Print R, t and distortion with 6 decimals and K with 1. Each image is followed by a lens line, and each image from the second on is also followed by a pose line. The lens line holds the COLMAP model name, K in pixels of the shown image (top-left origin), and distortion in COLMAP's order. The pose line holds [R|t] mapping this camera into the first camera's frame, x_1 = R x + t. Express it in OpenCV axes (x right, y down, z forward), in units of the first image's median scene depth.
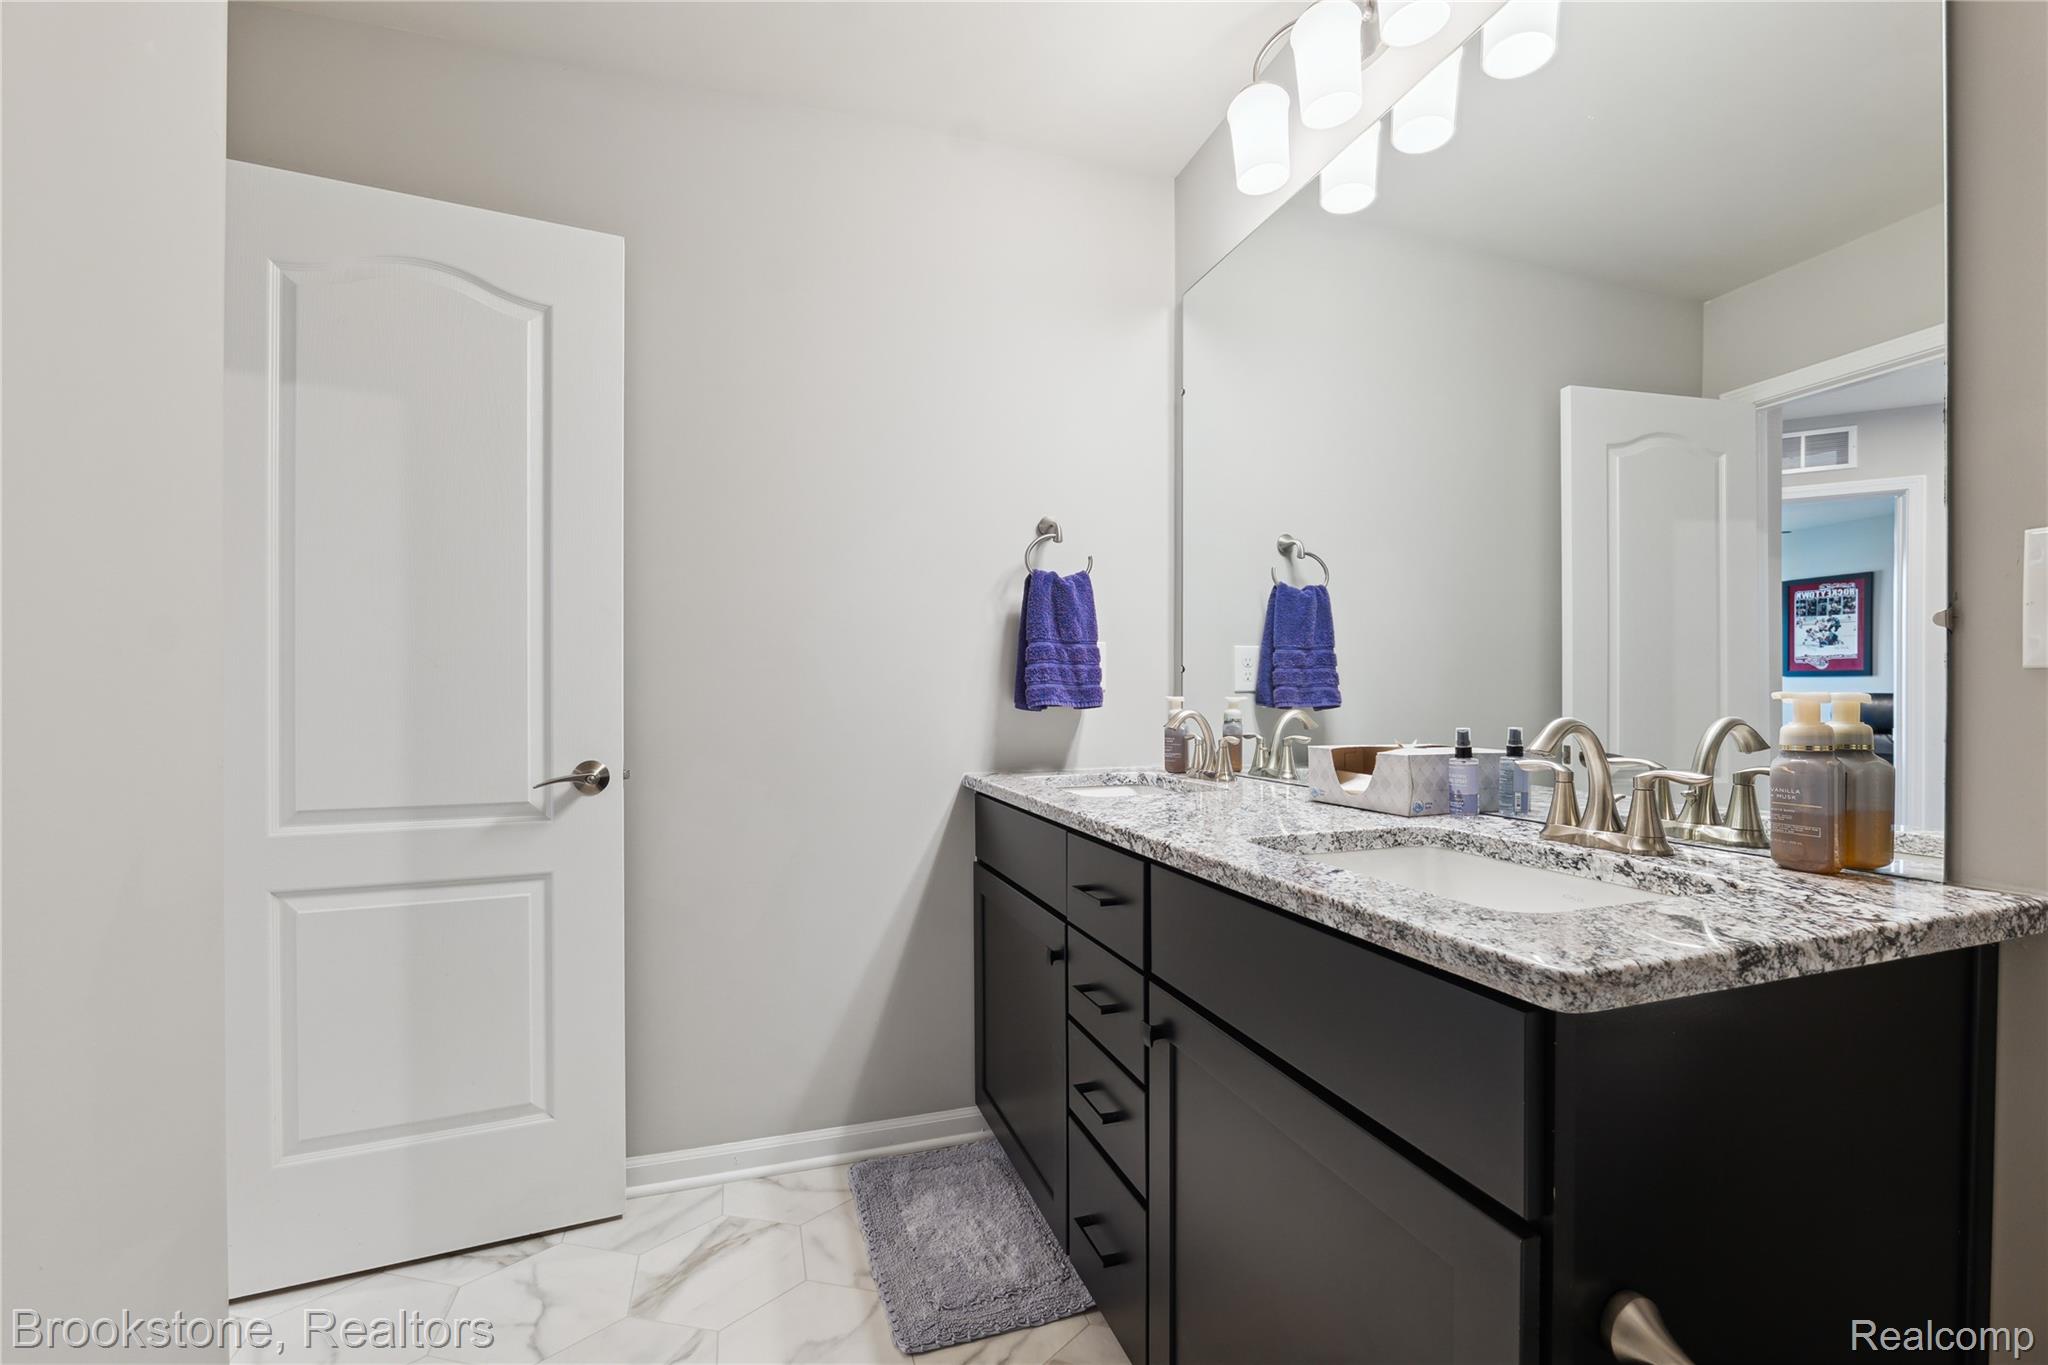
lens RADIAL K [[849.0, 0, 1023.7], [0, 849.0, 697.2], [0, 0, 1]] dist [0.000190, 0.000012]
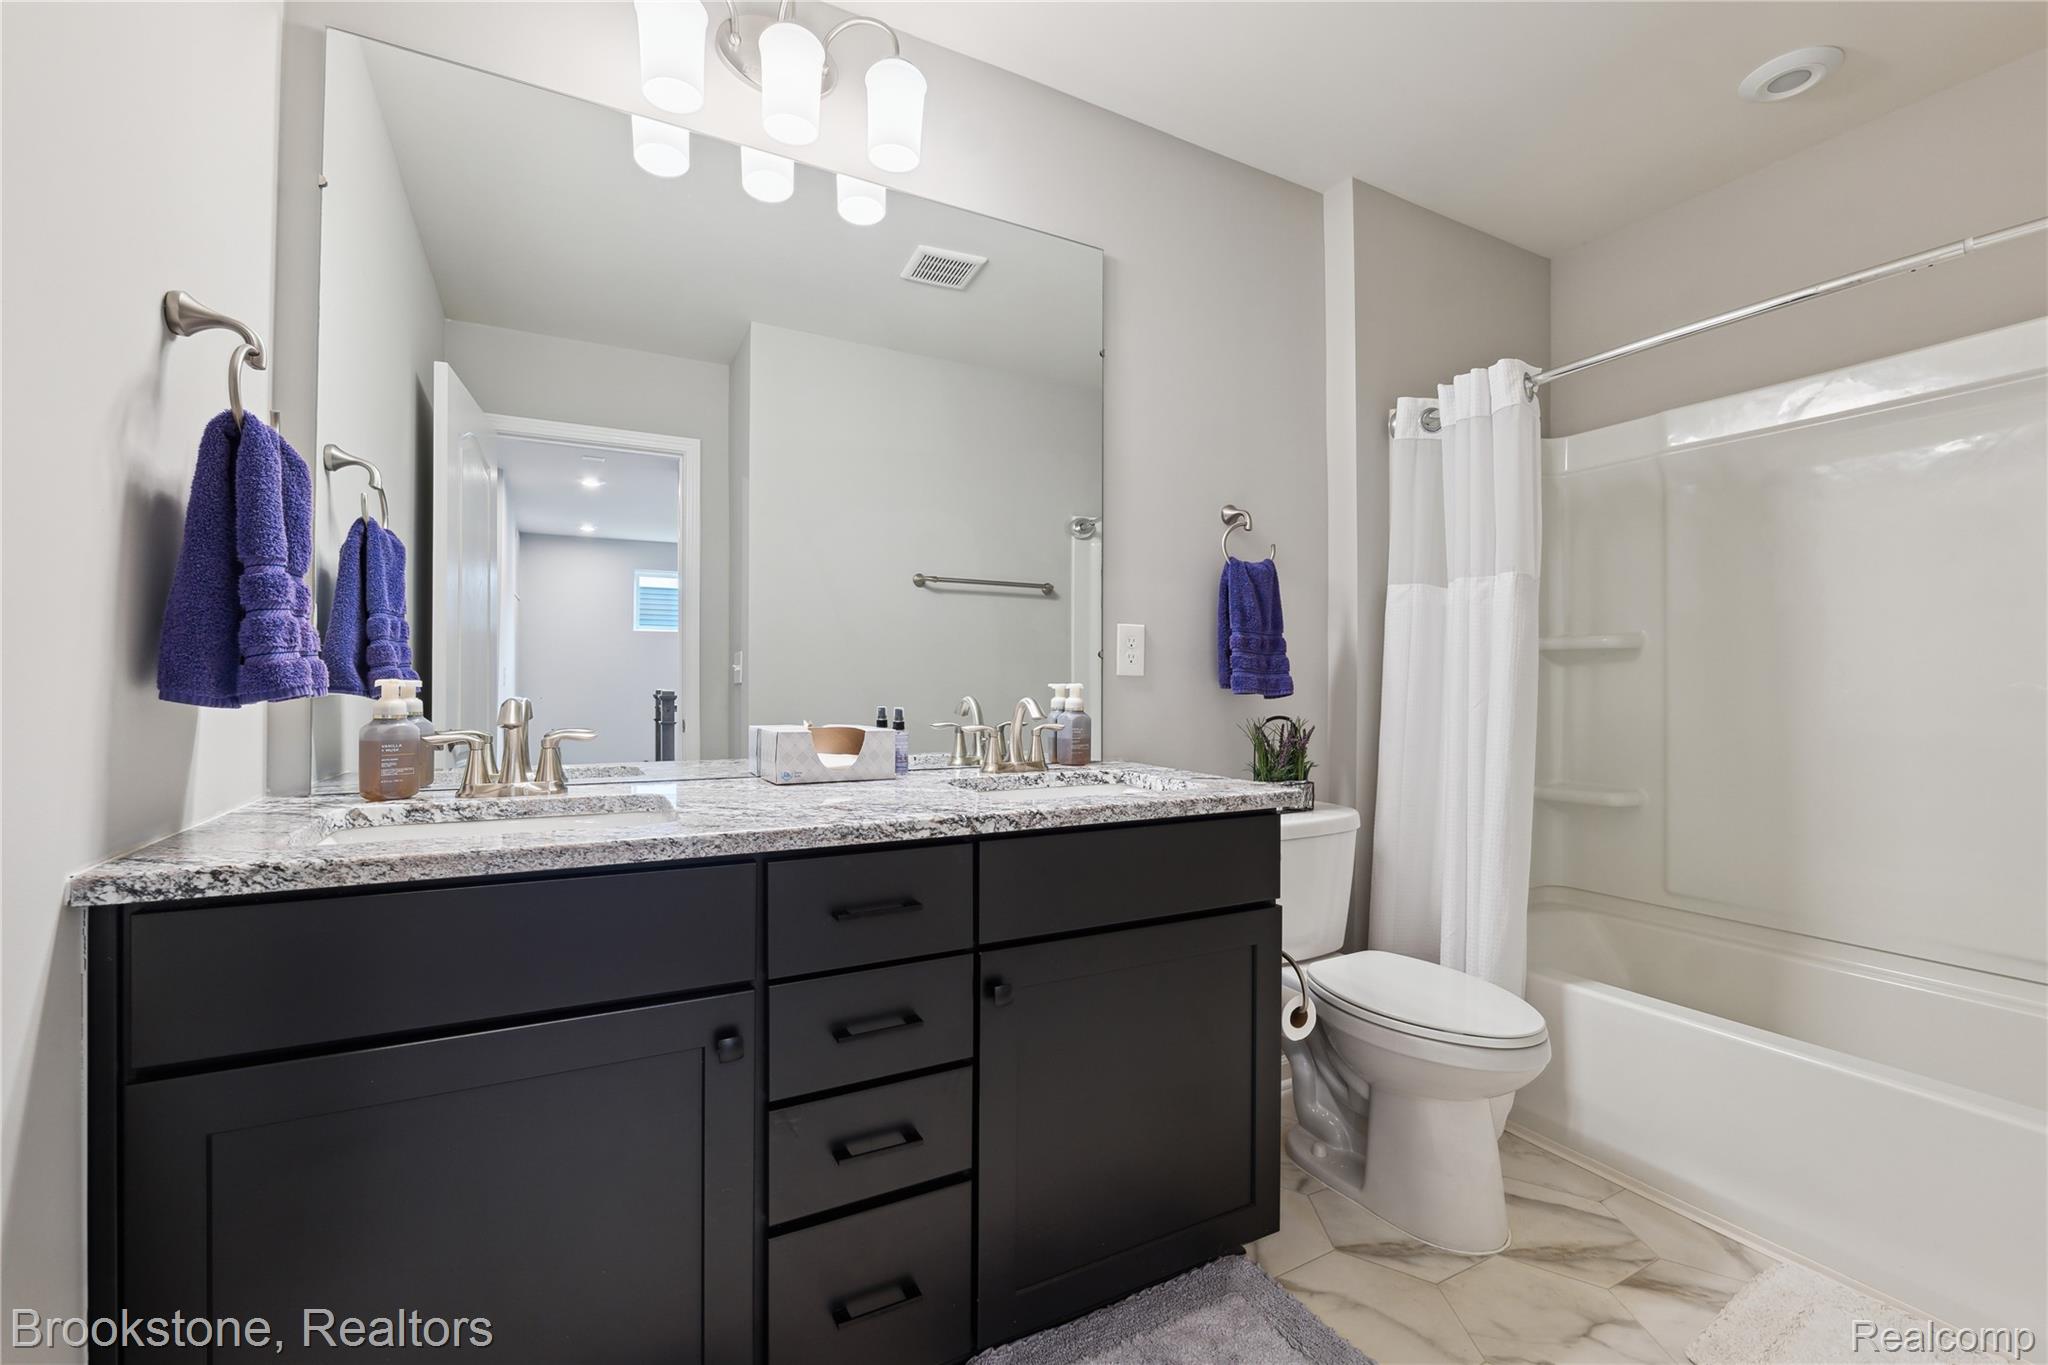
lens RADIAL K [[849.0, 0, 1020.9], [0, 849.0, 686.9], [0, 0, 1]] dist [0.000190, 0.000012]
pose [[-0.178366, -0.000072, 0.983964, -0.961255], [-0.009527, 0.999953, -0.001654, 0.005331], [-0.983918, -0.009669, -0.178358, 1.222488]]
